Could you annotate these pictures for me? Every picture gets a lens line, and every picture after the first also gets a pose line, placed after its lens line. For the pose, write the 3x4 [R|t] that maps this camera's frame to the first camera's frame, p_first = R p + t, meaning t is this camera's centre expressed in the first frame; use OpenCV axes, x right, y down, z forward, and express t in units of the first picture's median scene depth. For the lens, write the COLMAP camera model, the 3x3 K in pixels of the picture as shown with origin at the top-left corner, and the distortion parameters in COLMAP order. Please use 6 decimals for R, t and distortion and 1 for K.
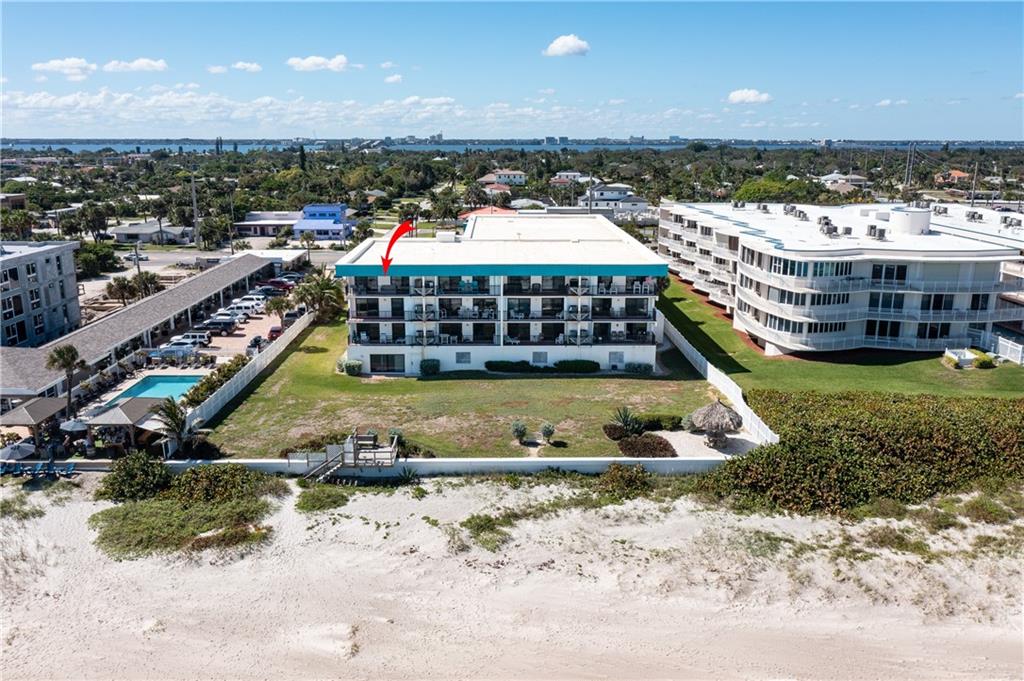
lens RADIAL K [[811.2, 0, 510.3], [0, 811.2, 336.3], [0, 0, 1]] dist [-0.019783, 0.015162]
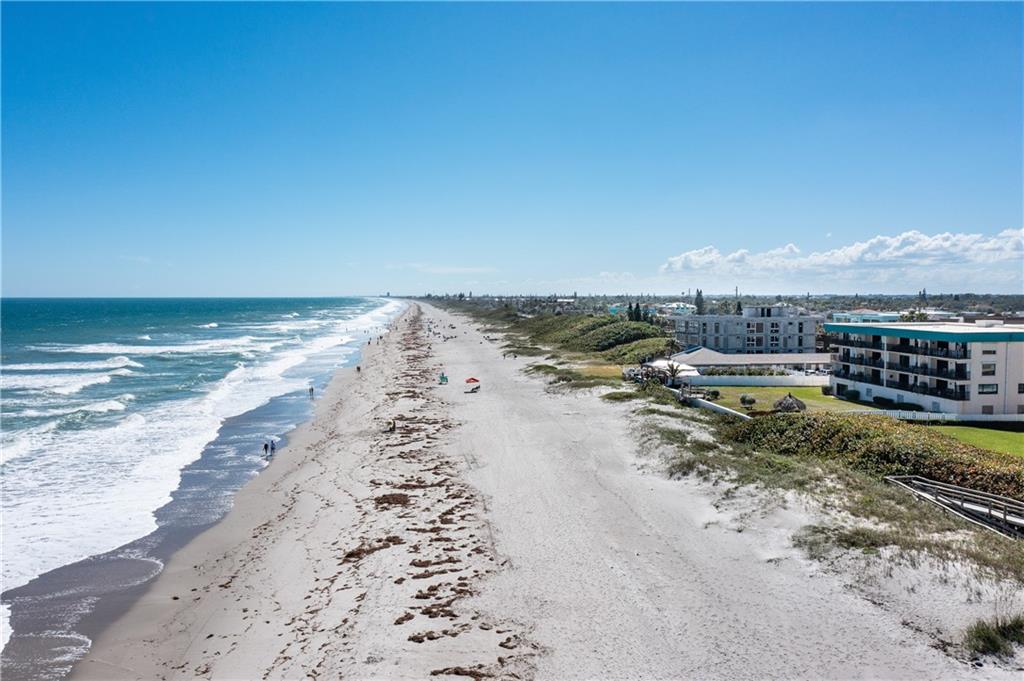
lens RADIAL K [[811.2, 0, 511.1], [0, 811.2, 335.3], [0, 0, 1]] dist [-0.019783, 0.015162]
pose [[0.093758, 0.045494, -0.994555, 1.306240], [-0.233343, 0.972135, 0.022471, 0.044265], [0.967864, 0.229965, 0.101761, 0.212169]]
